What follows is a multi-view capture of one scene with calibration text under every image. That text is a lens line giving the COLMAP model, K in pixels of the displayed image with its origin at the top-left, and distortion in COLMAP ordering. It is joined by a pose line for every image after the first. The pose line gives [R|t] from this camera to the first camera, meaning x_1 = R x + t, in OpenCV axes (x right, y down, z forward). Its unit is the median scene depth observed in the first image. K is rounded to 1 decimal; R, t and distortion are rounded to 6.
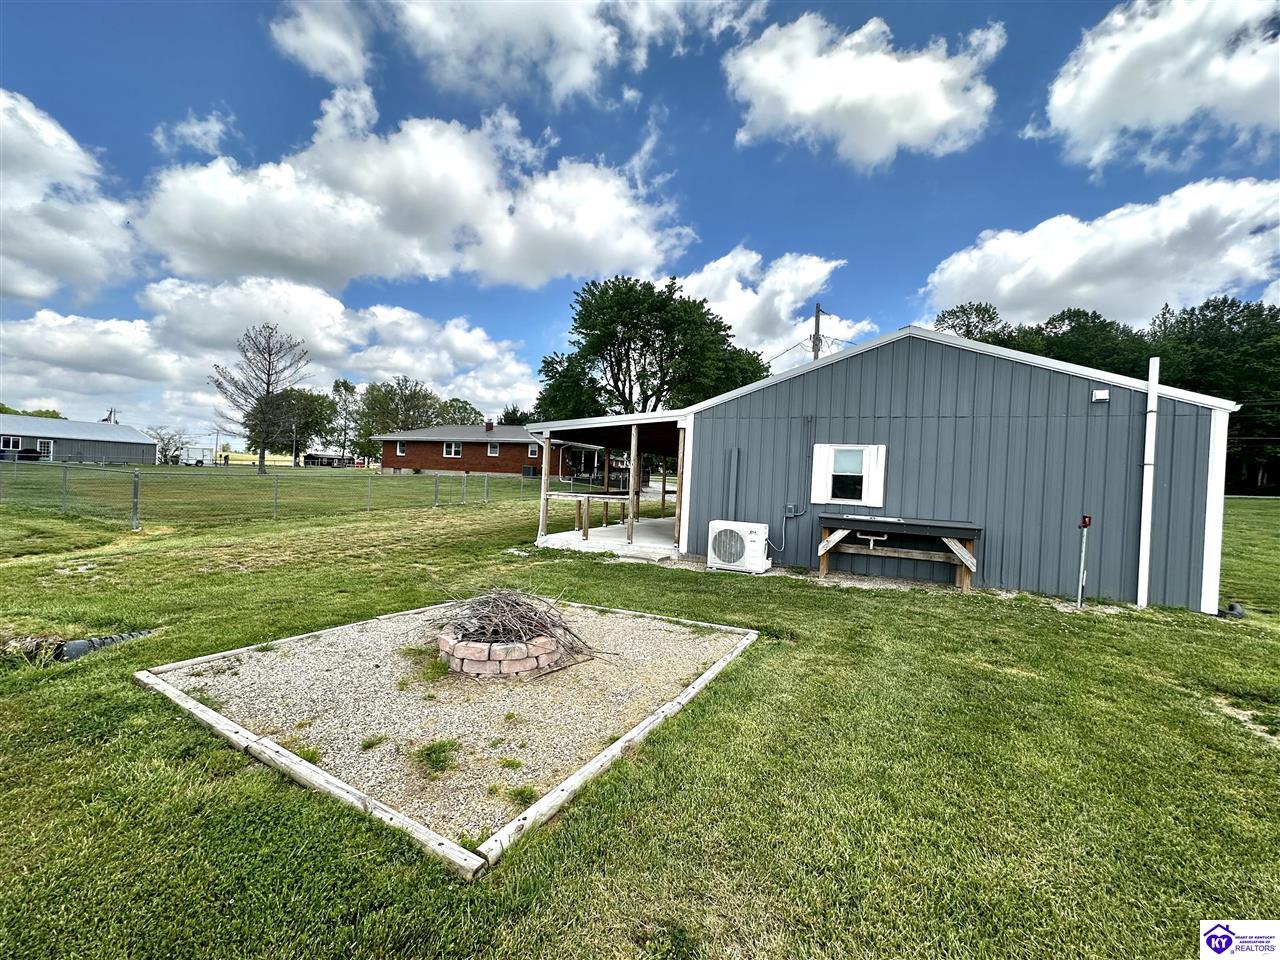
lens RADIAL K [[511.3, 0, 640.0], [0, 511.3, 483.3], [0, 0, 1]] dist [-0.007001, 0.000435]
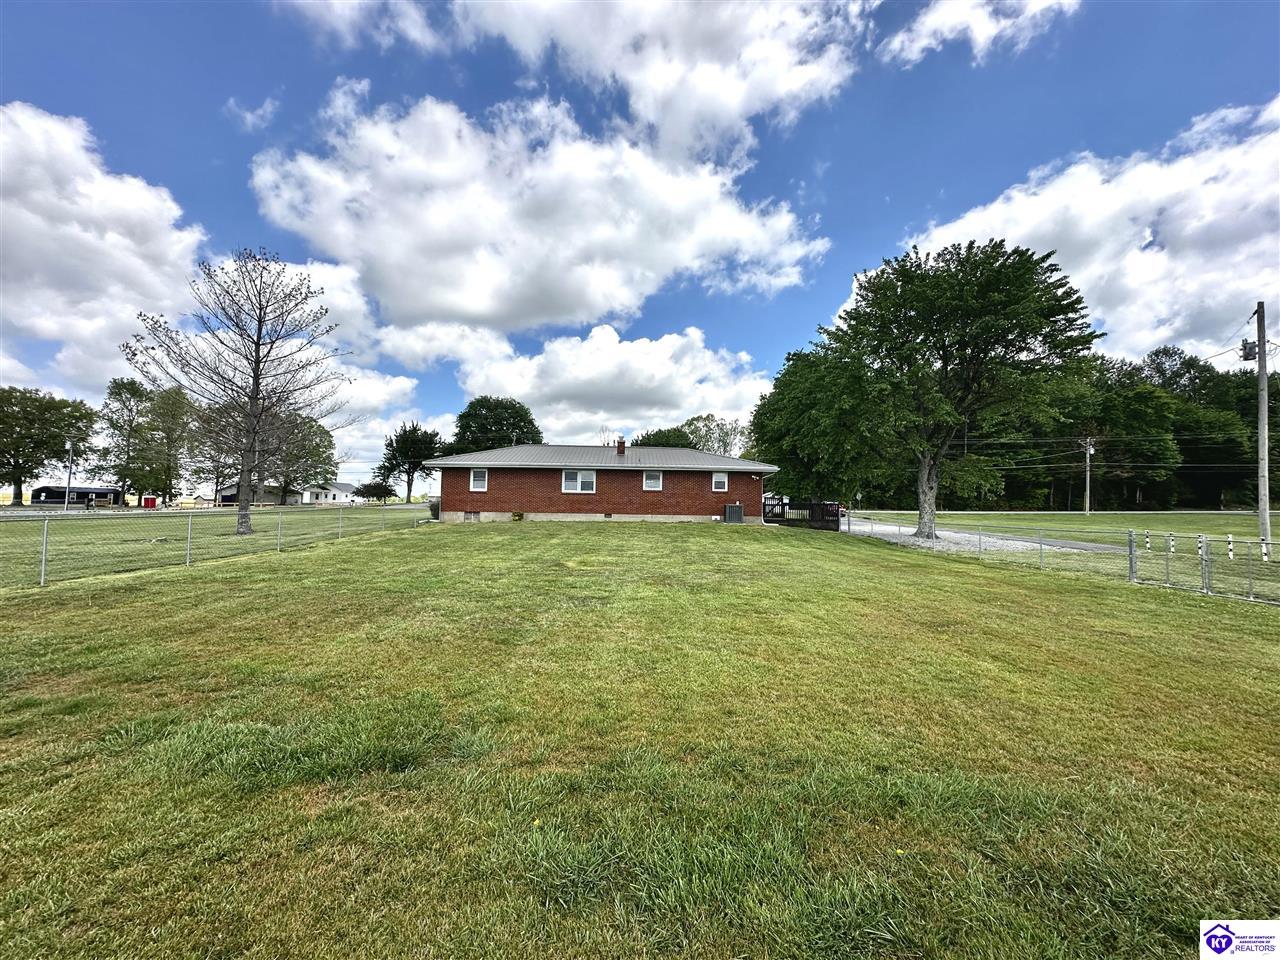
lens RADIAL K [[511.3, 0, 635.9], [0, 511.3, 478.6], [0, 0, 1]] dist [-0.007001, 0.000435]
pose [[0.935497, -0.007920, 0.353246, -0.148977], [0.029106, 0.998078, -0.054704, -0.008814], [-0.352134, 0.061457, 0.933930, 0.101383]]
